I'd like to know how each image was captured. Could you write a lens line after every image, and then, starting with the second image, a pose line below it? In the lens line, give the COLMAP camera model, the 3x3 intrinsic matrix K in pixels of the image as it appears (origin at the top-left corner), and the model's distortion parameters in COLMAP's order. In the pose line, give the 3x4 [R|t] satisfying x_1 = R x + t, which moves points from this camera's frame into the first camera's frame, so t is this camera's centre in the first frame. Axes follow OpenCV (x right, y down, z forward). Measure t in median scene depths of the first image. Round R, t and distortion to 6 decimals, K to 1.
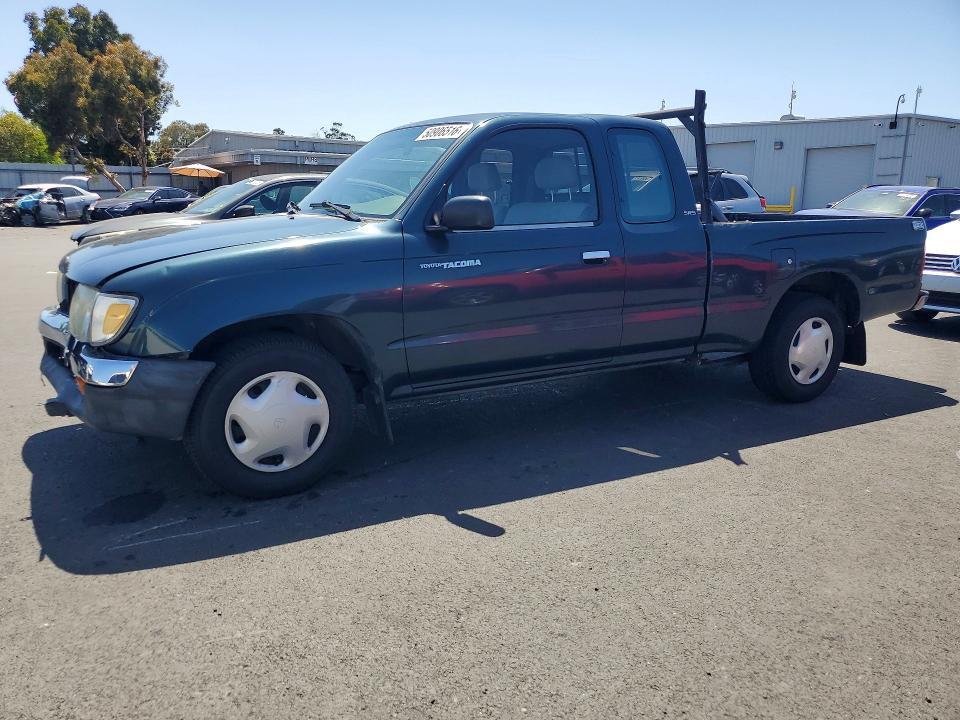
lens RADIAL K [[734.7, 0, 480.0], [0, 734.7, 371.5], [0, 0, 1]] dist [0.028881, 0.003206]
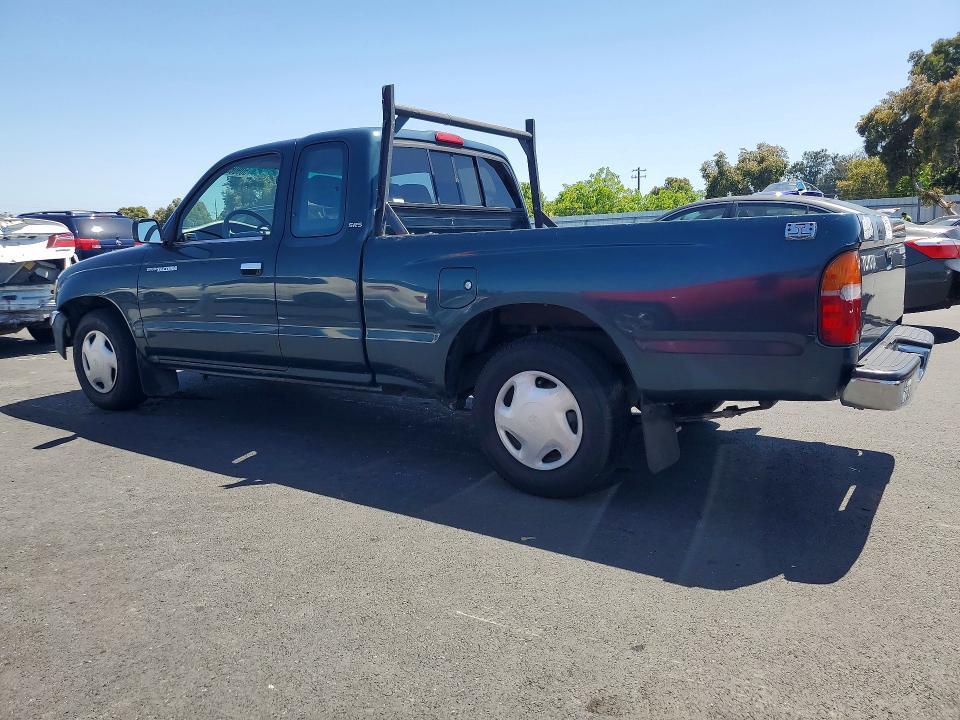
lens RADIAL K [[746.9, 0, 480.0], [0, 746.9, 360.0], [0, 0, 1]] dist [0.048849, -0.000186]
pose [[0.455801, 0.121300, -0.881777, 1.012227], [-0.177081, 0.983225, 0.043720, -0.101721], [0.872289, 0.136219, 0.469635, 0.617624]]
